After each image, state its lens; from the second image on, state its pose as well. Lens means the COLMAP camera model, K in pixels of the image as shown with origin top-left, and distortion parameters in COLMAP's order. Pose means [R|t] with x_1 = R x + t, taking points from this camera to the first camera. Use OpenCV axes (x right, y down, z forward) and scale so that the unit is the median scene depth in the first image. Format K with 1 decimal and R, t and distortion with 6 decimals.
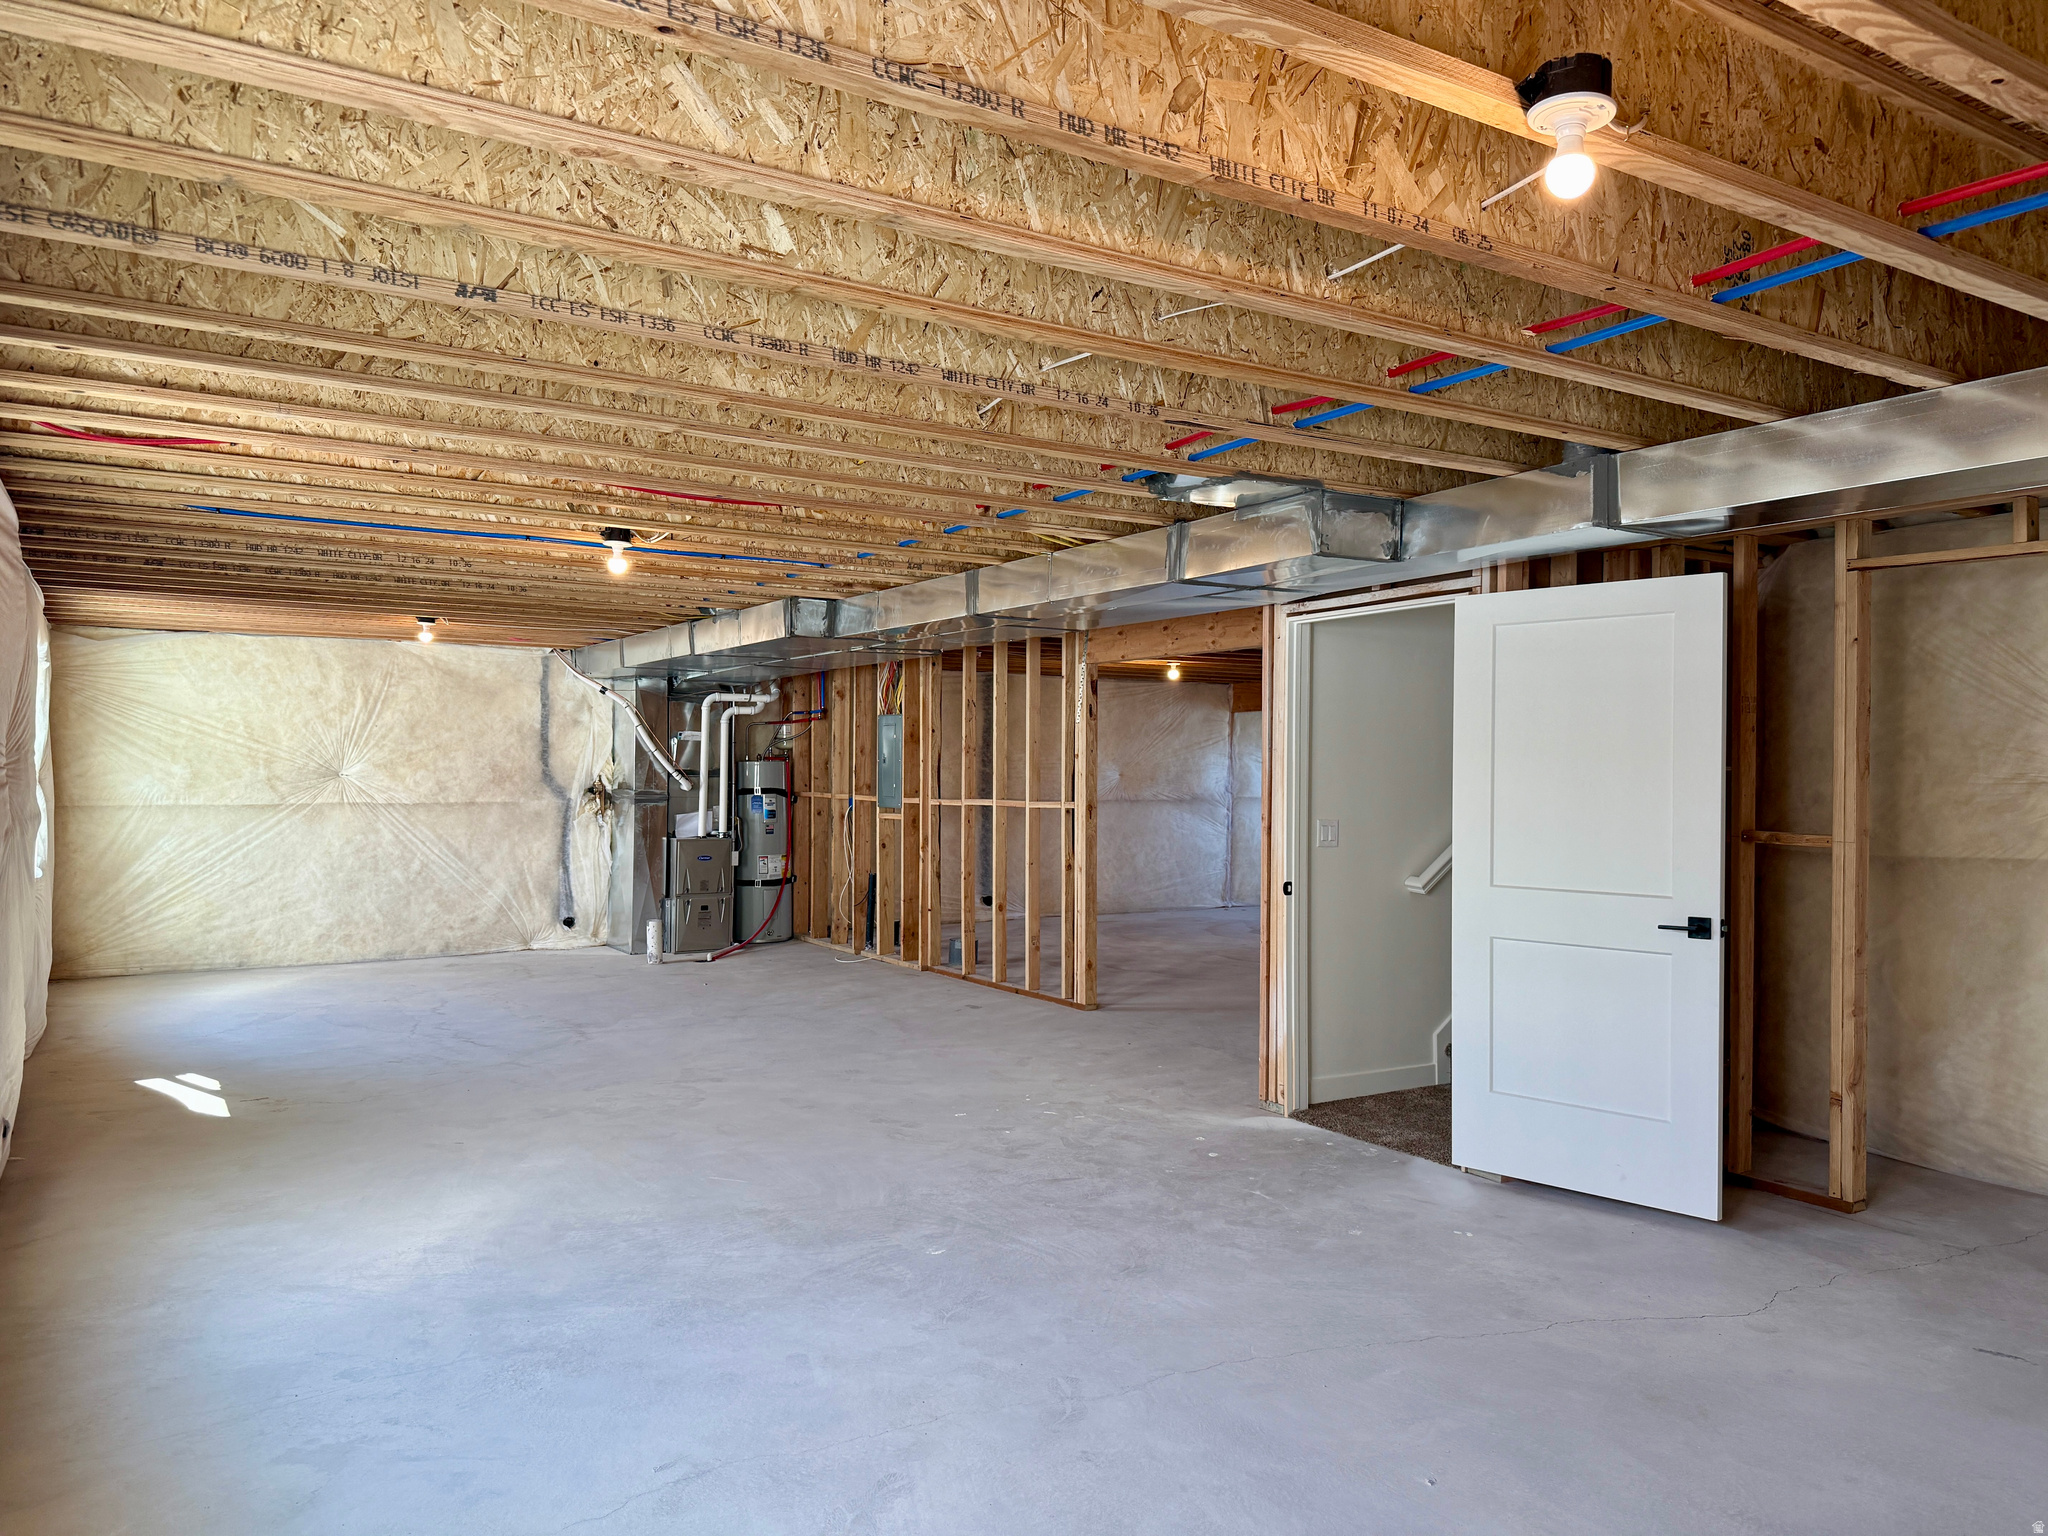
lens RADIAL K [[1444.5, 0, 1024.0], [0, 1444.5, 768.0], [0, 0, 1]] dist [0.041548, -0.028693]
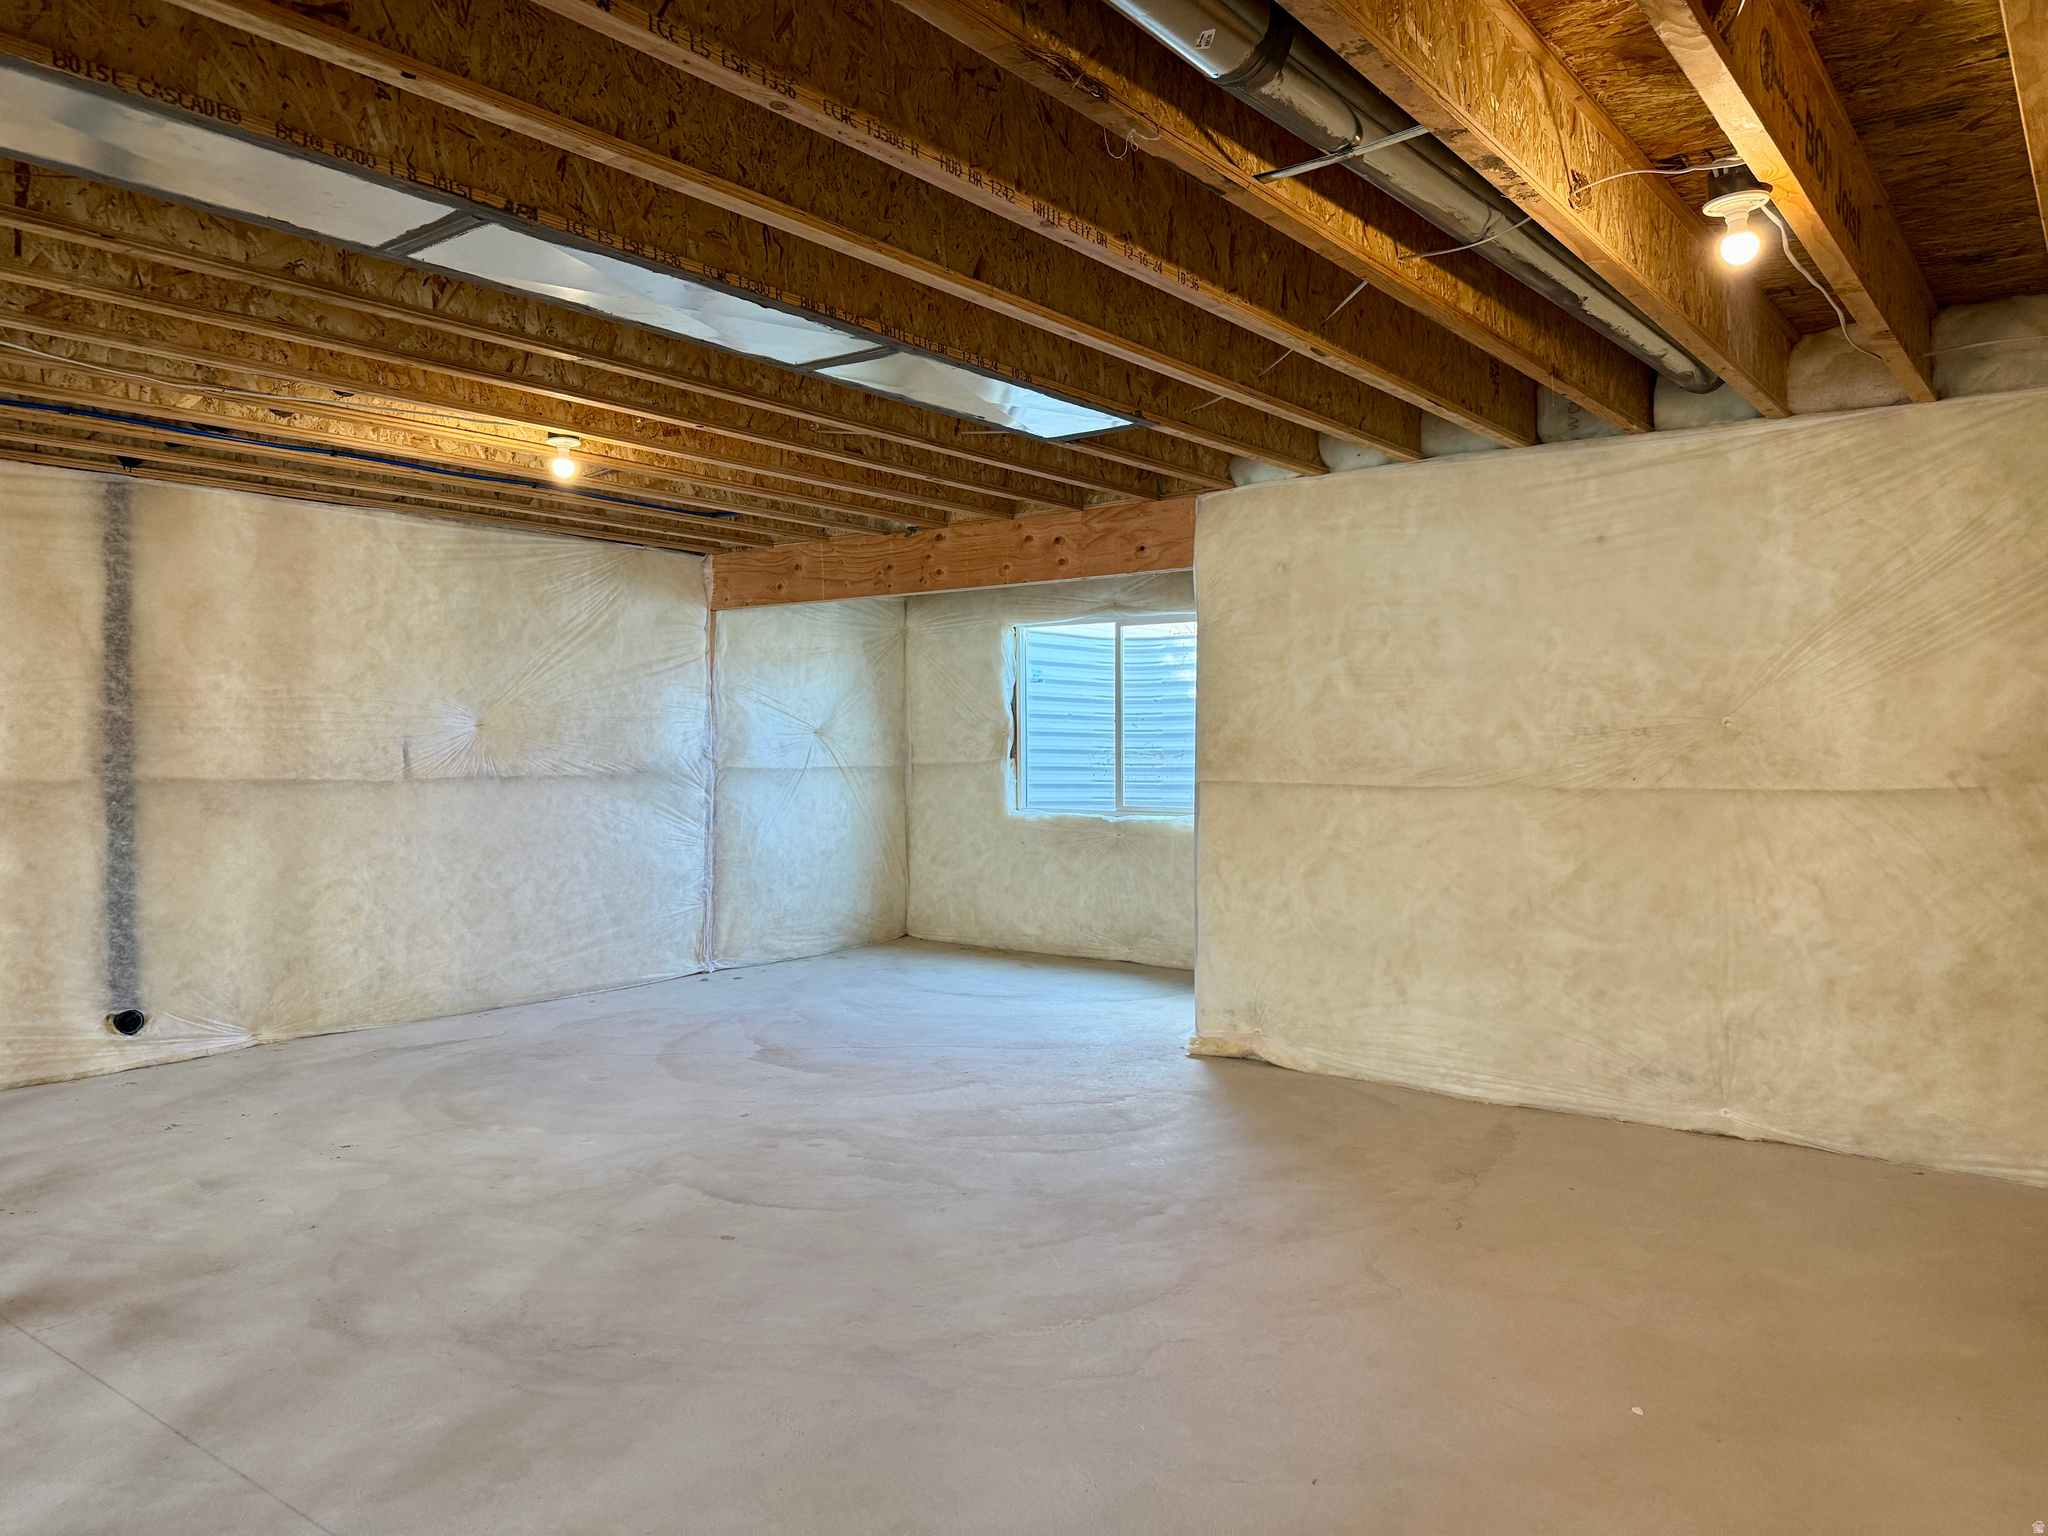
lens RADIAL K [[1444.5, 0, 1024.0], [0, 1444.5, 768.0], [0, 0, 1]] dist [0.041548, -0.028693]
pose [[0.938839, -0.013118, 0.344107, 0.068569], [0.006795, 0.999785, 0.019574, 0.010586], [-0.344290, -0.016039, 0.938726, 0.466383]]
